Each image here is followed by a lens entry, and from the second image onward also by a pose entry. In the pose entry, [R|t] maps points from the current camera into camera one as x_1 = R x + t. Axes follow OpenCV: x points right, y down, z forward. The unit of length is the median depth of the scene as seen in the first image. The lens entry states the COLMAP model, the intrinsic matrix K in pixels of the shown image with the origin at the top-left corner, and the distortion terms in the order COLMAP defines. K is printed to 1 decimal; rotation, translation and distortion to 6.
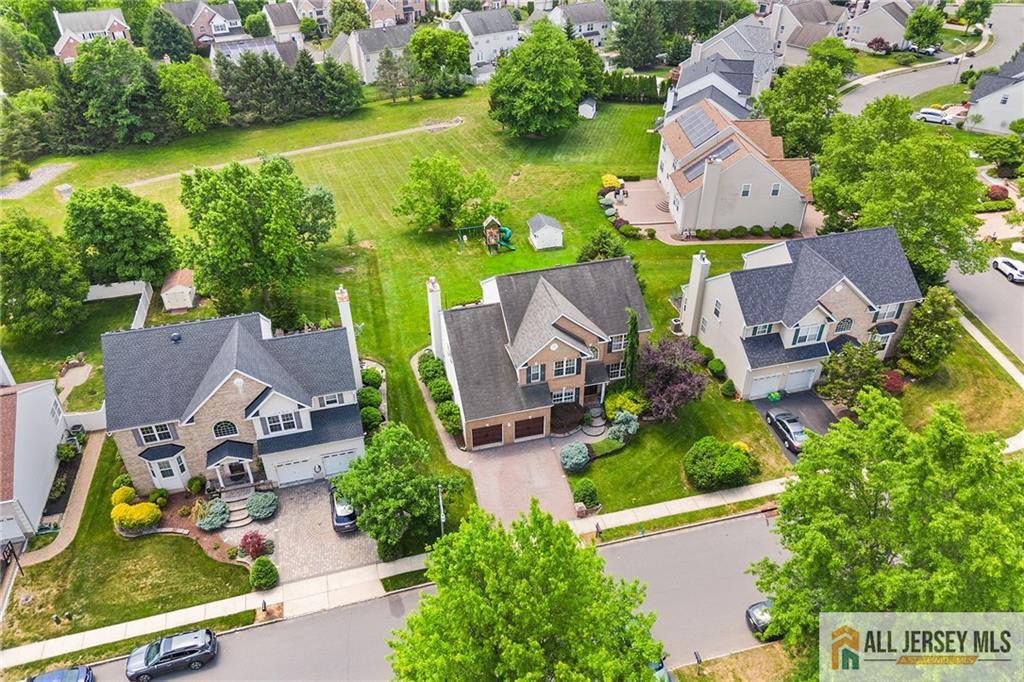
lens RADIAL K [[736.2, 0, 512.0], [0, 736.2, 341.0], [0, 0, 1]] dist [0.068339, -0.058890]
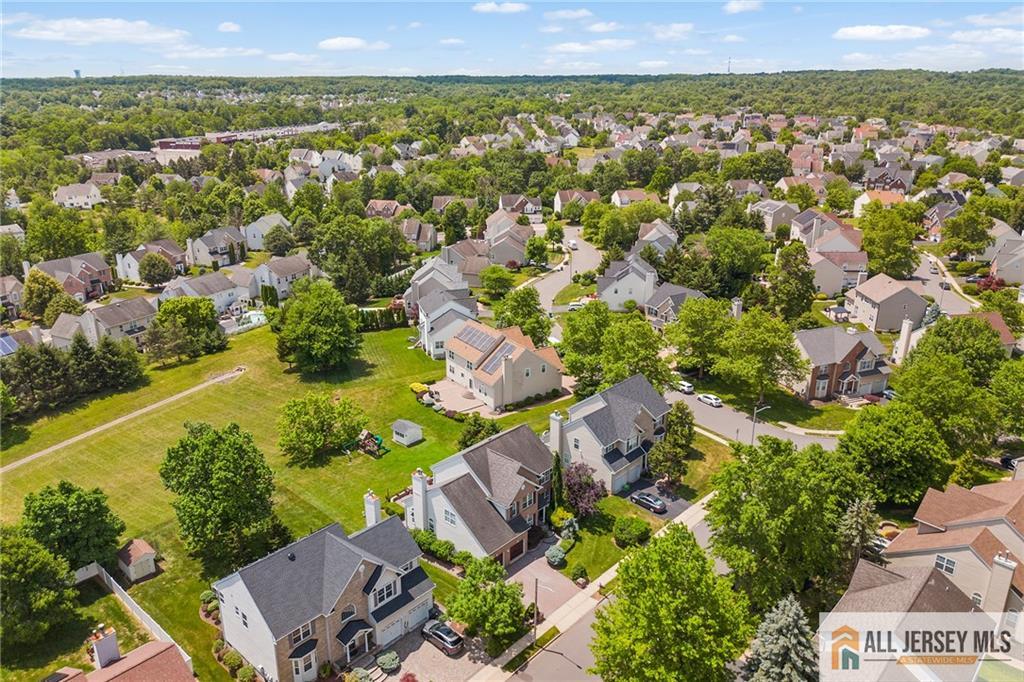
lens RADIAL K [[736.2, 0, 512.0], [0, 736.2, 341.0], [0, 0, 1]] dist [0.068339, -0.058890]
pose [[0.844622, -0.173110, 0.506603, -0.430893], [0.303799, 0.934145, -0.187297, 0.002674], [-0.440818, 0.312101, 0.841590, -0.230394]]
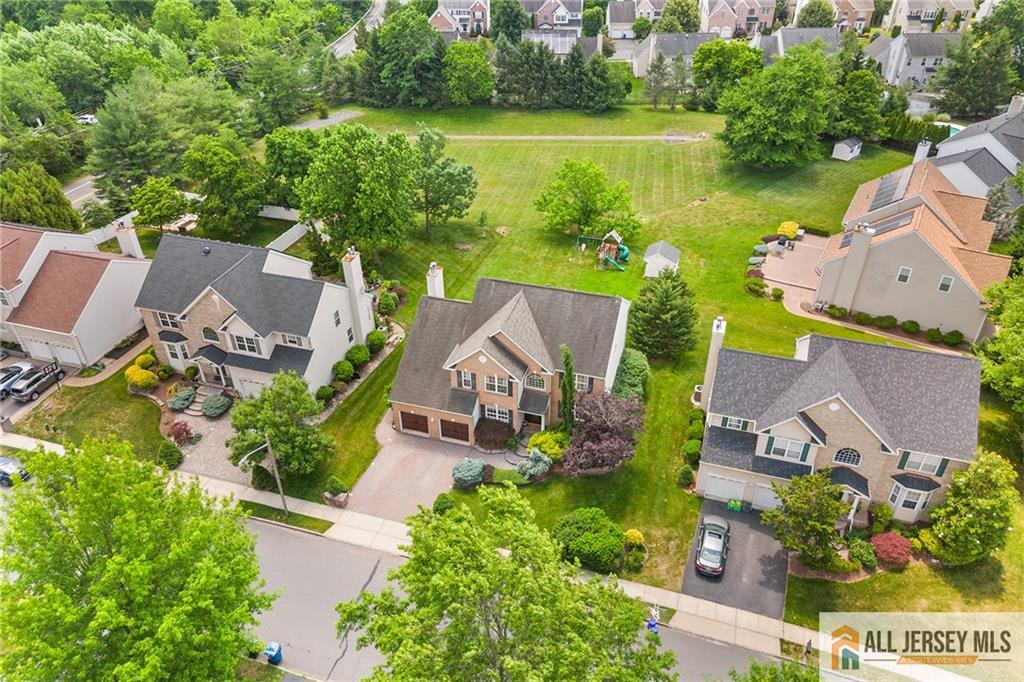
lens RADIAL K [[731.0, 0, 512.0], [0, 731.0, 341.0], [0, 0, 1]] dist [0.064356, -0.057335]
pose [[0.846152, 0.303892, -0.437808, 0.322024], [-0.304035, 0.949953, 0.071775, -0.061111], [0.437709, 0.072376, 0.896199, 0.091524]]
